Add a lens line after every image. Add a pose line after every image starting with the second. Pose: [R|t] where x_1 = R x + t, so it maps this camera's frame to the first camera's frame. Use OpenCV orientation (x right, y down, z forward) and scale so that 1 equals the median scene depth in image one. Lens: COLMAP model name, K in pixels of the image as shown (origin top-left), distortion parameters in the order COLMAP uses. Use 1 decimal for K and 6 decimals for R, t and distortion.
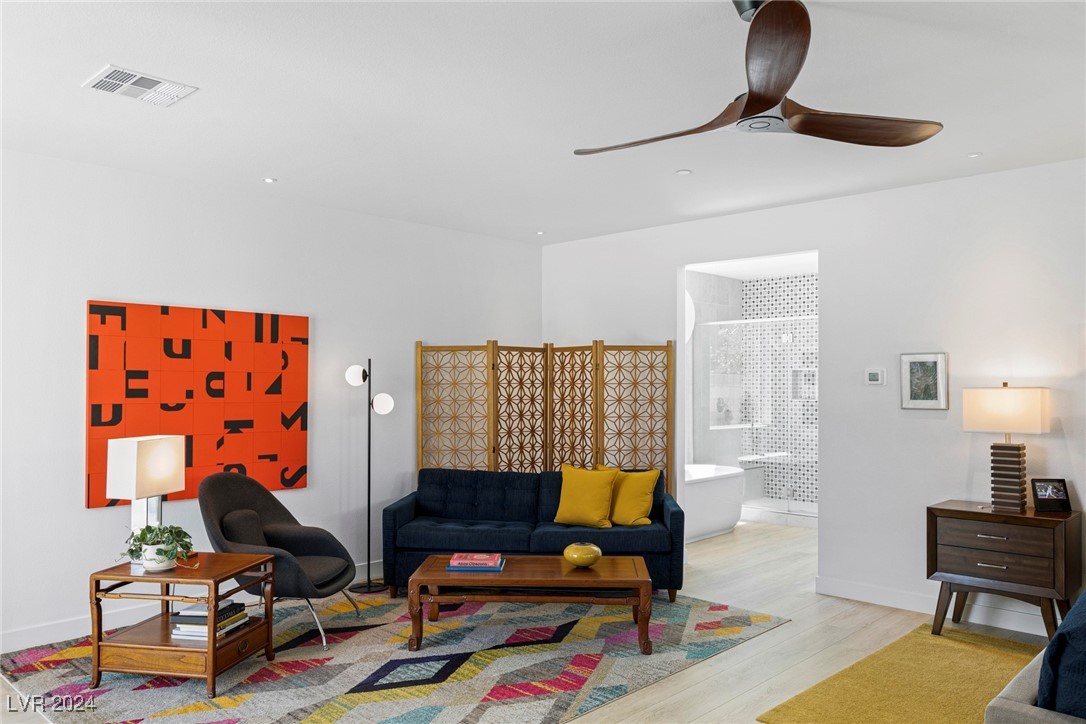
lens RADIAL K [[811.1, 0, 542.5], [0, 811.1, 379.7], [0, 0, 1]] dist [0.005803, 0.001630]
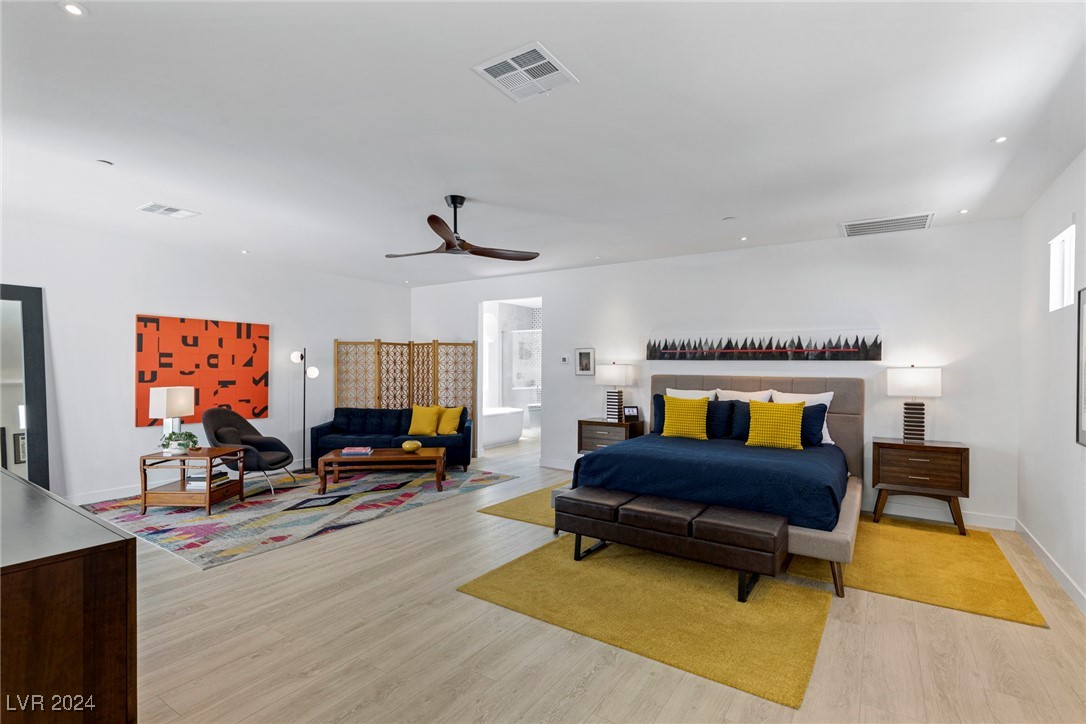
lens RADIAL K [[516.6, 0, 547.8], [0, 516.6, 369.3], [0, 0, 1]] dist [0.000531, -0.000347]
pose [[0.983934, 0.003954, 0.178489, 0.141802], [-0.005589, 0.999947, 0.008660, 0.010862], [-0.178445, -0.009519, 0.983904, -0.302408]]
